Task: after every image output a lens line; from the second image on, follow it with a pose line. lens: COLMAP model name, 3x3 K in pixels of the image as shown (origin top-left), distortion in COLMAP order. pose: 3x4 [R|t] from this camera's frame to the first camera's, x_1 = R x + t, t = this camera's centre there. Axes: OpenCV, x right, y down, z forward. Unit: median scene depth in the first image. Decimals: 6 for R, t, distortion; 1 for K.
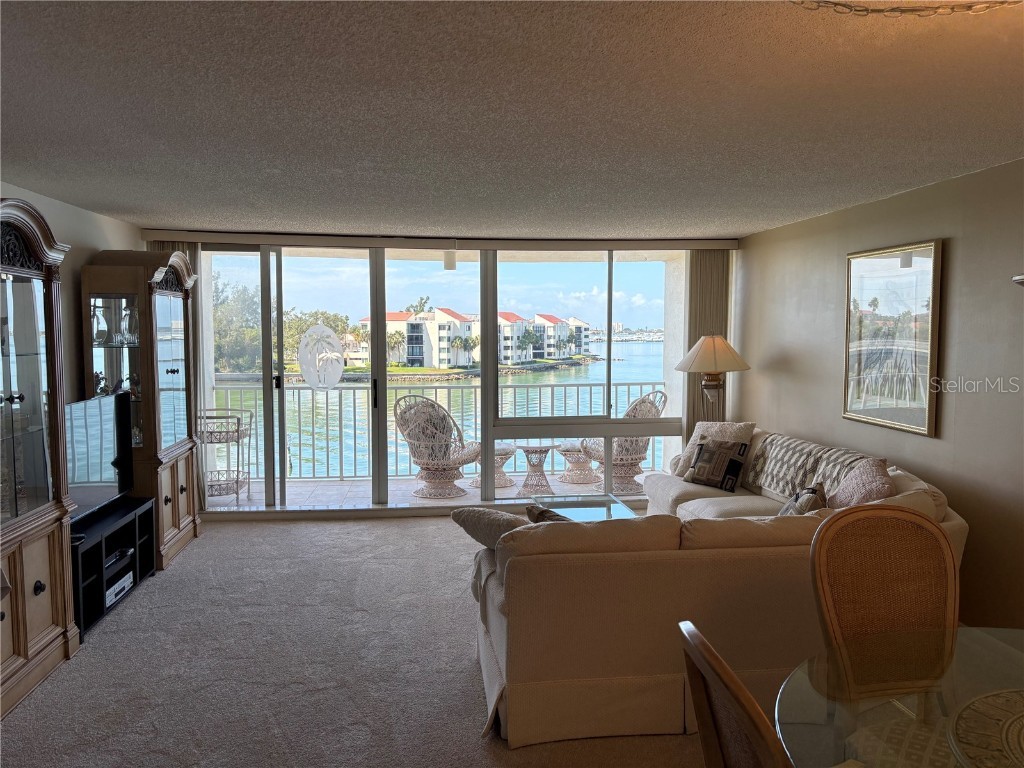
lens RADIAL K [[784.9, 0, 512.0], [0, 784.9, 384.0], [0, 0, 1]] dist [0.029128, -0.010039]
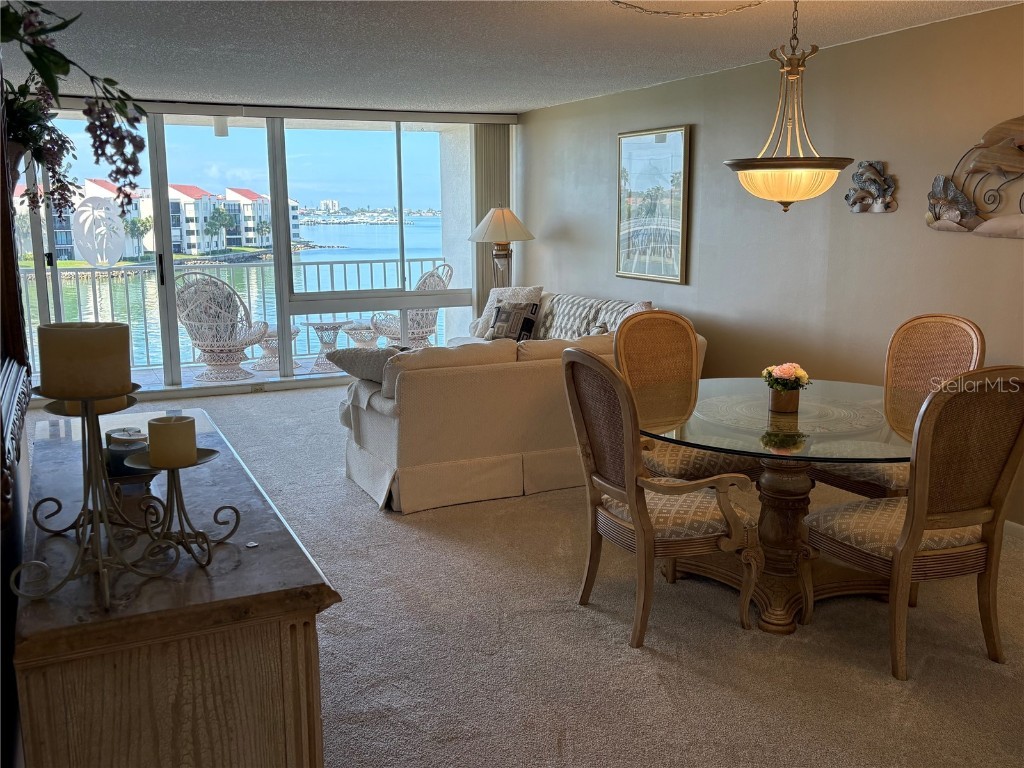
lens RADIAL K [[974.5, 0, 512.0], [0, 974.5, 384.0], [0, 0, 1]] dist [0.238085, -0.665685]
pose [[0.949217, -0.060842, 0.308682, -0.146913], [0.027990, 0.993563, 0.109764, 0.028625], [-0.313373, -0.095550, 0.944811, -0.272957]]
